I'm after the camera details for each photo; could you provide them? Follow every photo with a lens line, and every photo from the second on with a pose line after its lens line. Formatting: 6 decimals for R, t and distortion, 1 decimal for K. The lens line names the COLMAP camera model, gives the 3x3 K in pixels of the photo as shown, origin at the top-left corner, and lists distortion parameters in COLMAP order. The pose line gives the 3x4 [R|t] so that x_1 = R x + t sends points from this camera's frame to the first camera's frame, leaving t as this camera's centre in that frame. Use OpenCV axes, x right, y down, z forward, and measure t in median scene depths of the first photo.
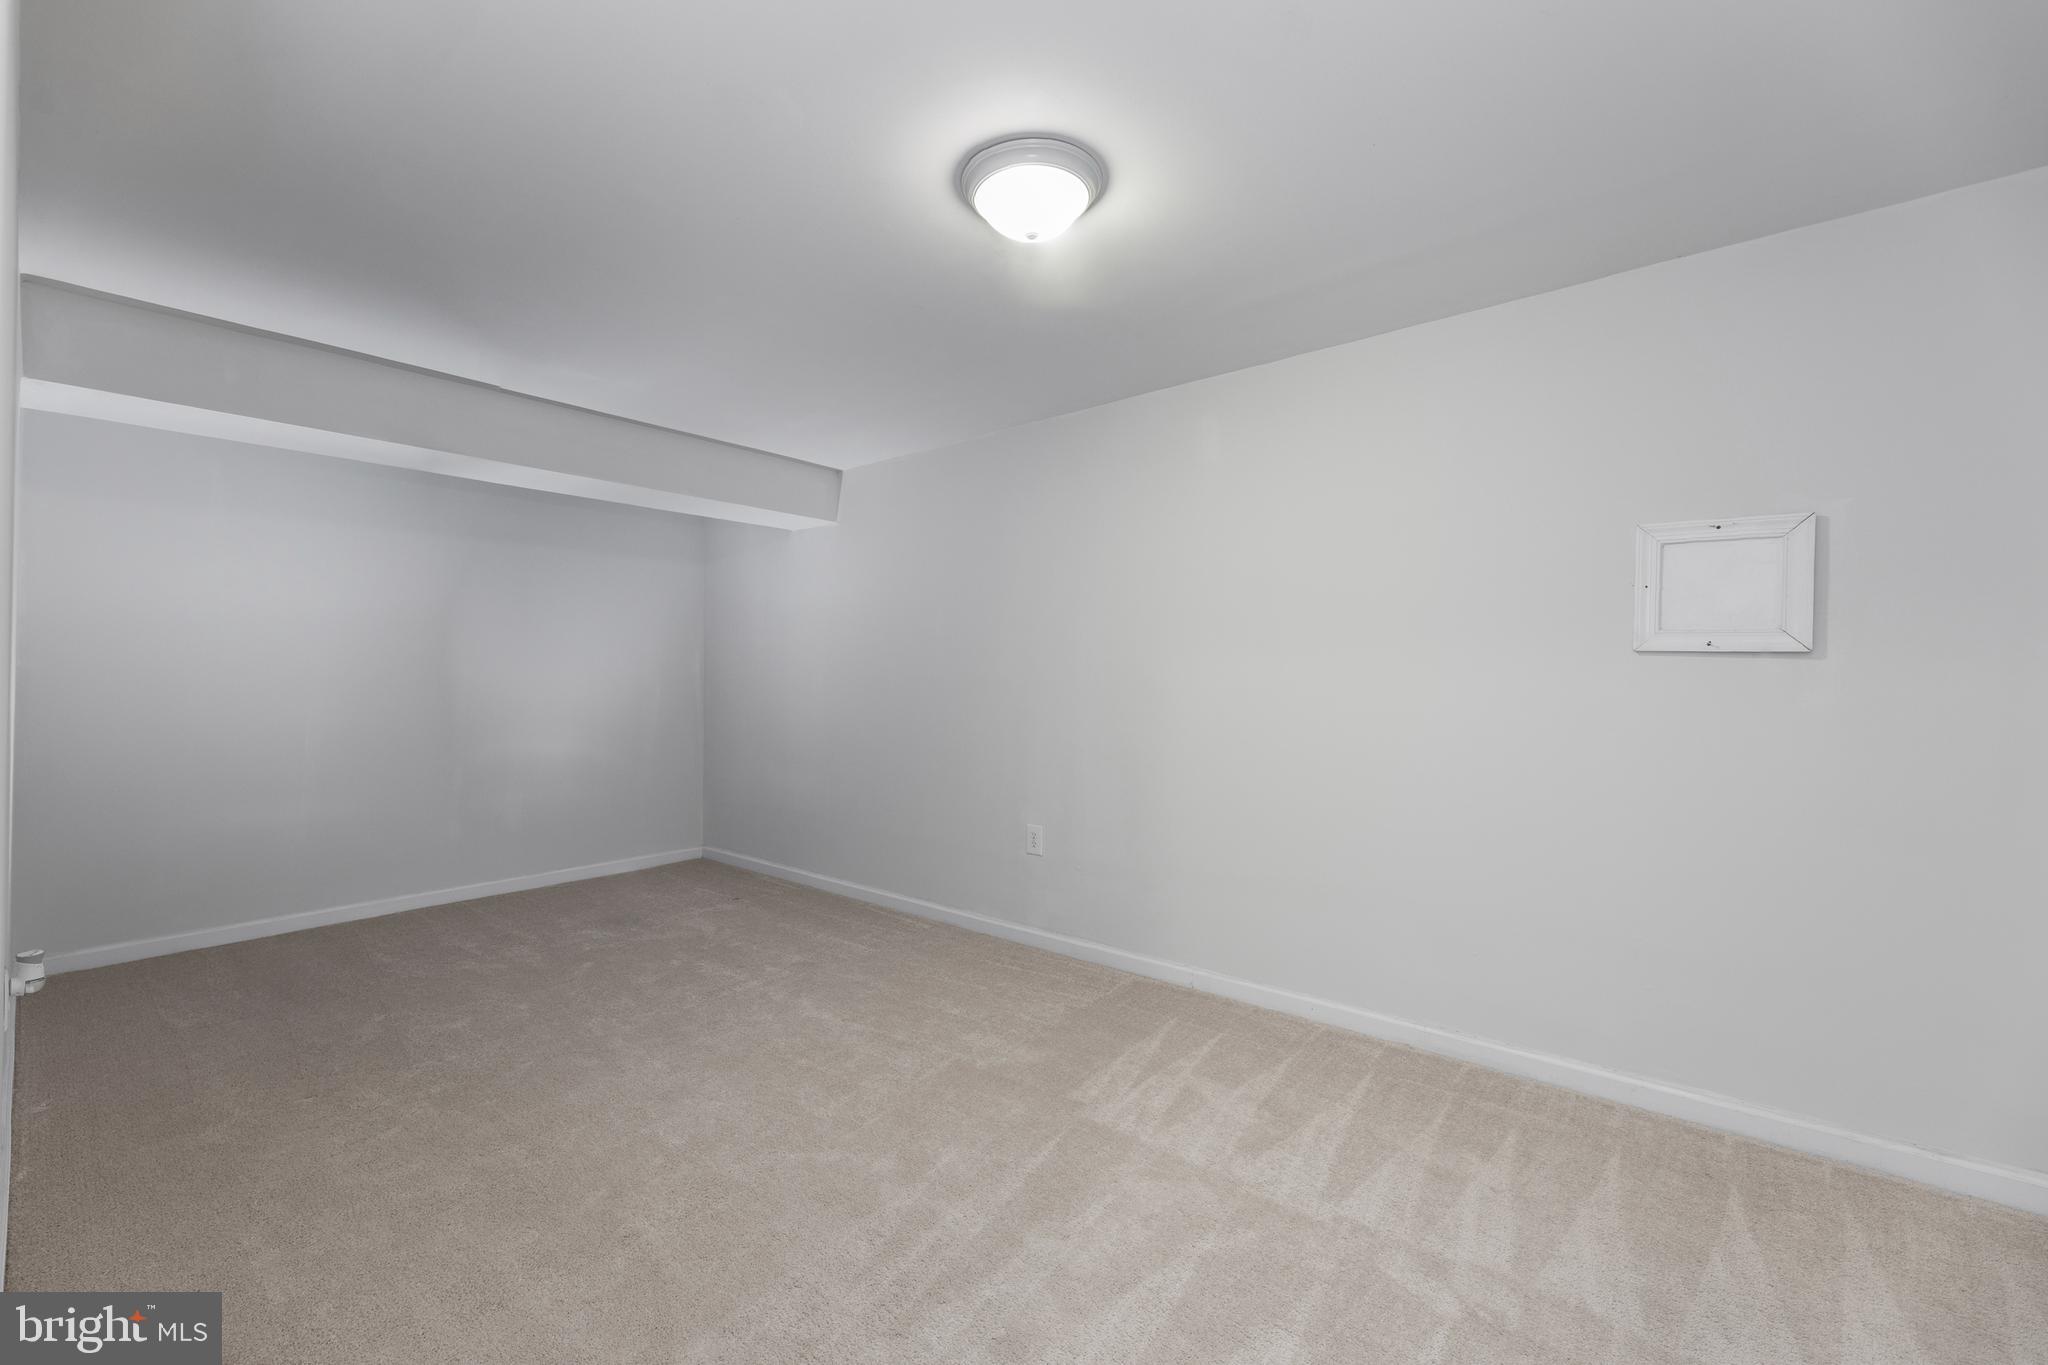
lens RADIAL K [[819.3, 0, 1024.0], [0, 819.3, 682.5], [0, 0, 1]] dist [0.001863, 0.000053]
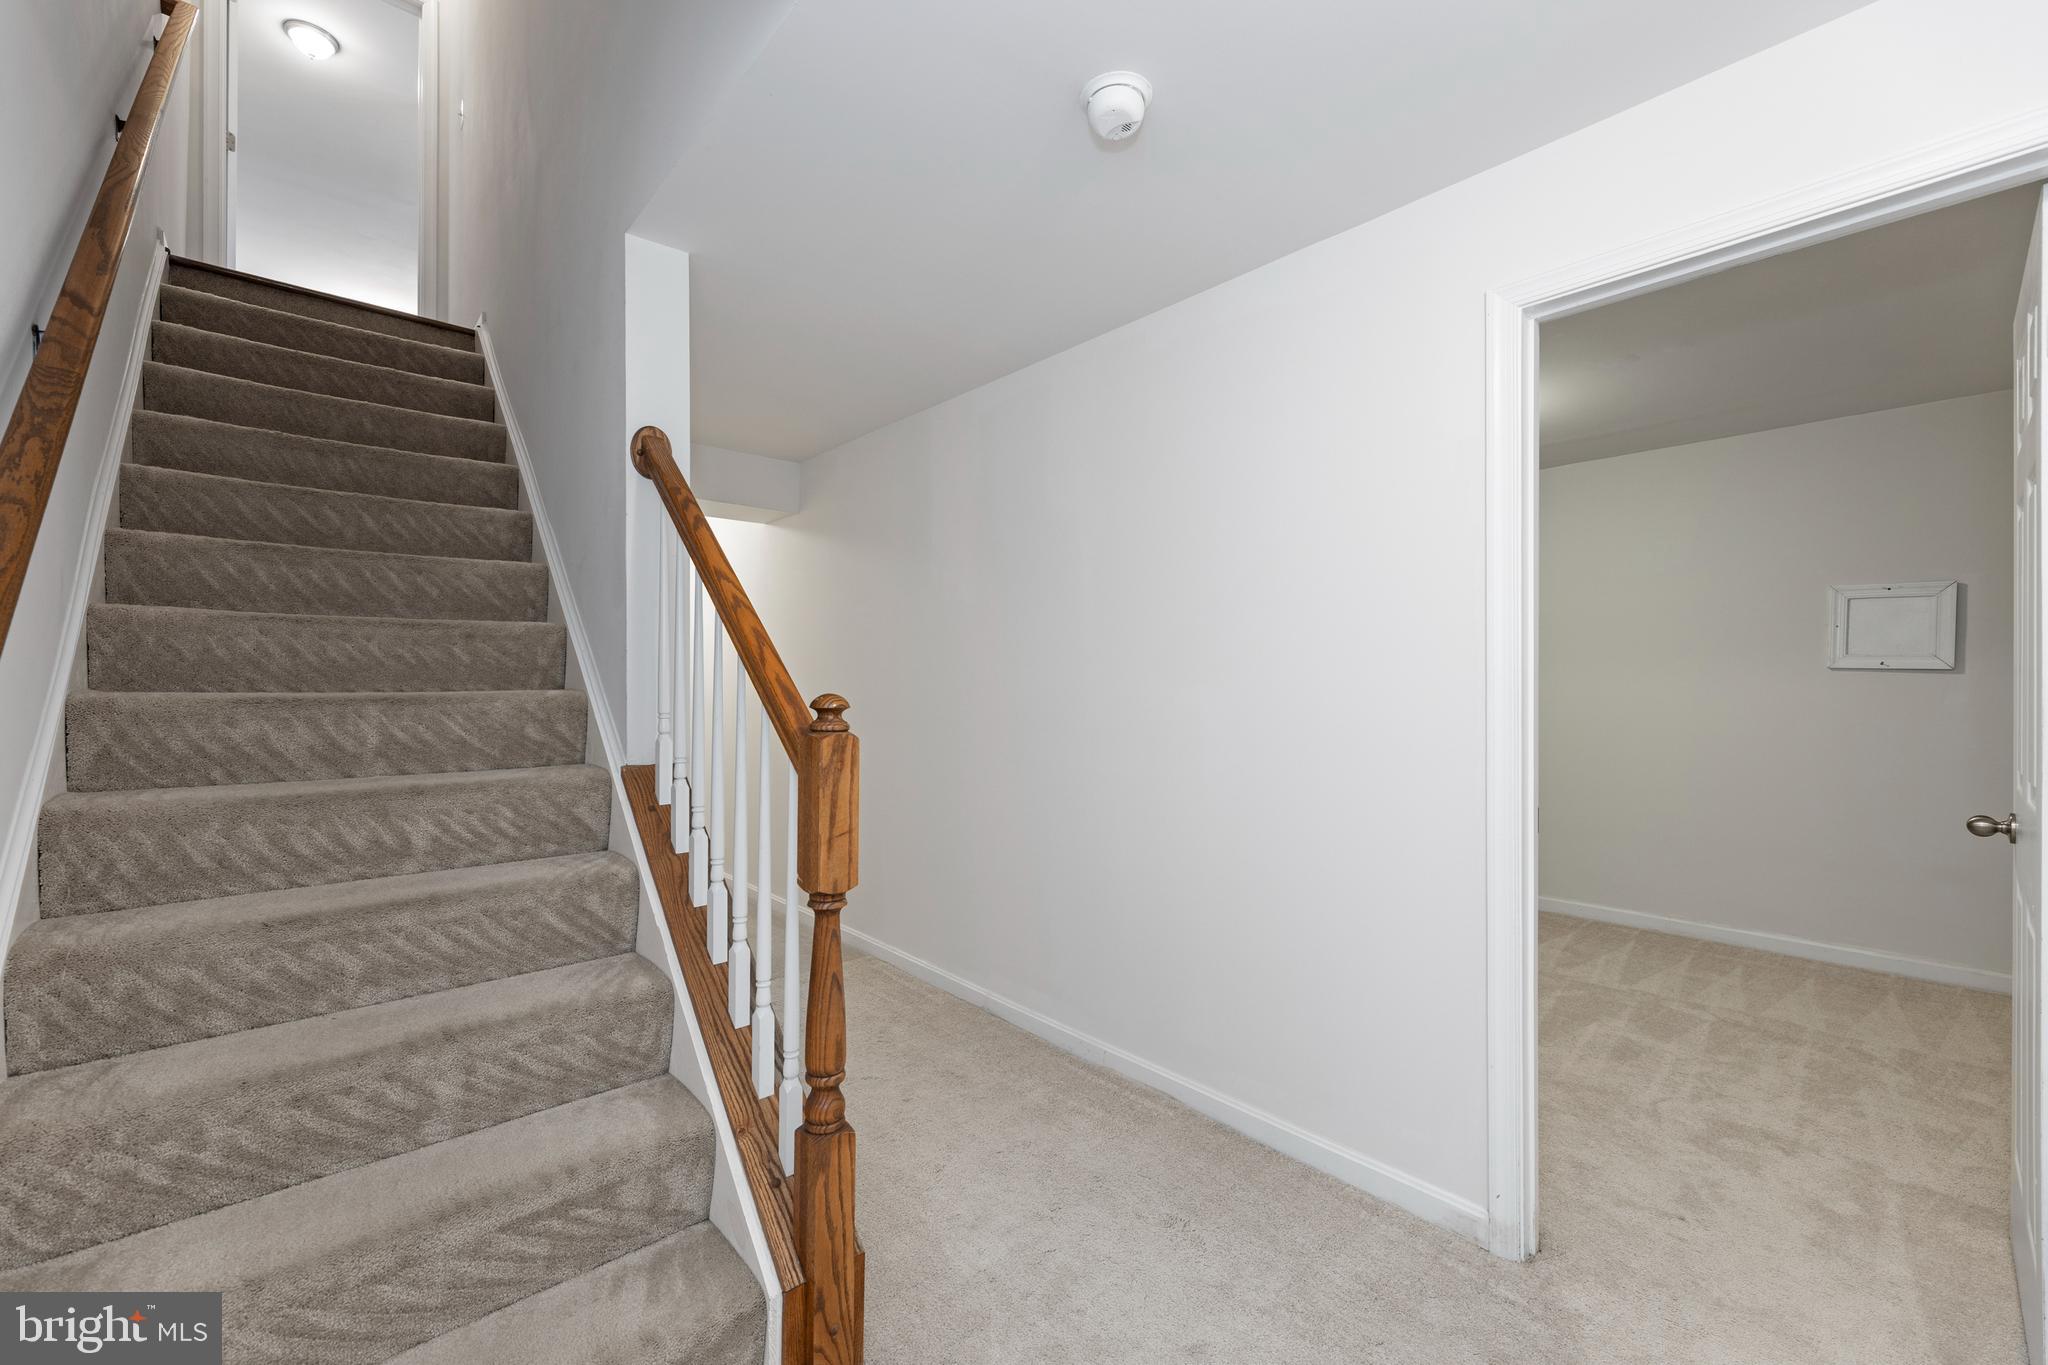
lens RADIAL K [[819.3, 0, 1024.0], [0, 819.3, 682.5], [0, 0, 1]] dist [0.001863, 0.000053]
pose [[0.988724, 0.005597, -0.149646, -0.559089], [-0.006247, 0.999973, -0.003873, 0.004235], [0.149621, 0.004764, 0.988732, -0.811230]]
